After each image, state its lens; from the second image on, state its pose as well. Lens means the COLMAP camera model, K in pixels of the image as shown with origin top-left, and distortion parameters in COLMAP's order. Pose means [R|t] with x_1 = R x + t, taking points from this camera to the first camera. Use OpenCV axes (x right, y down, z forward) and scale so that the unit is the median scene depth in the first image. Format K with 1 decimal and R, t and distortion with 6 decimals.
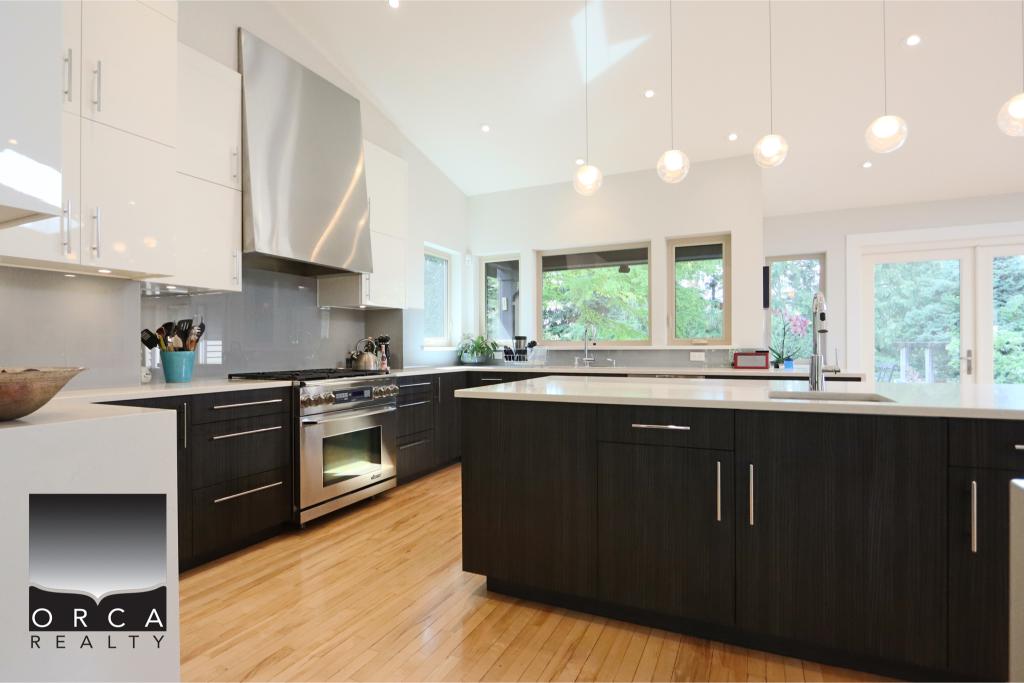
lens RADIAL K [[523.9, 0, 512.0], [0, 523.9, 335.9], [0, 0, 1]] dist [0.000386, 0.001146]
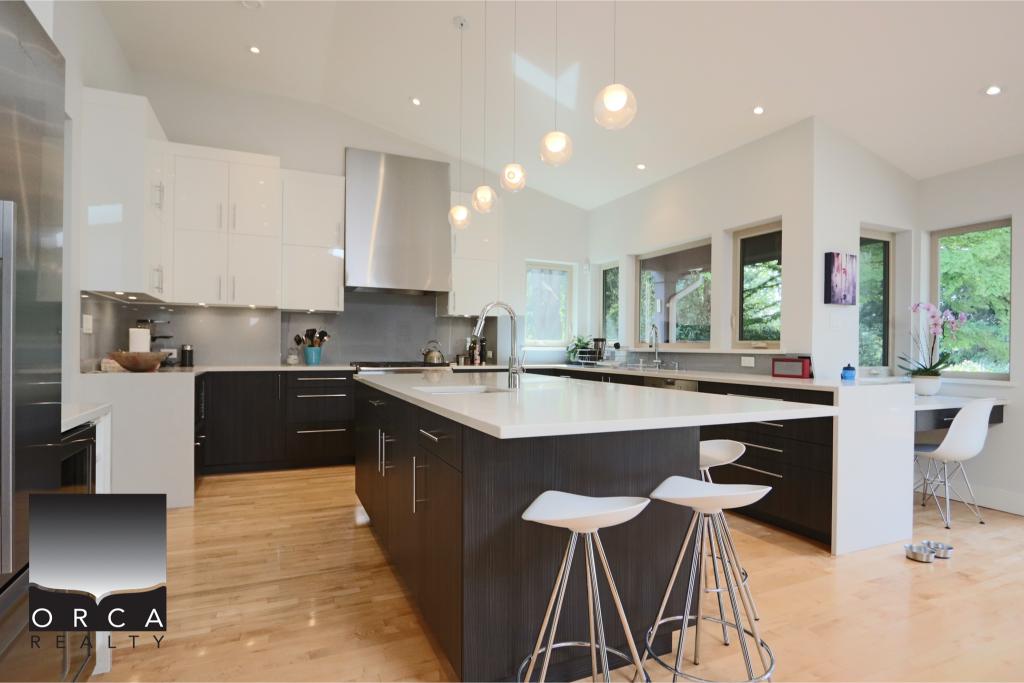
lens RADIAL K [[523.9, 0, 515.8], [0, 523.9, 344.7], [0, 0, 1]] dist [0.000386, 0.001146]
pose [[0.765156, 0.009879, -0.643769, 0.637372], [0.001243, 0.999858, 0.016821, -0.004905], [0.643843, -0.013671, 0.765035, 0.068031]]
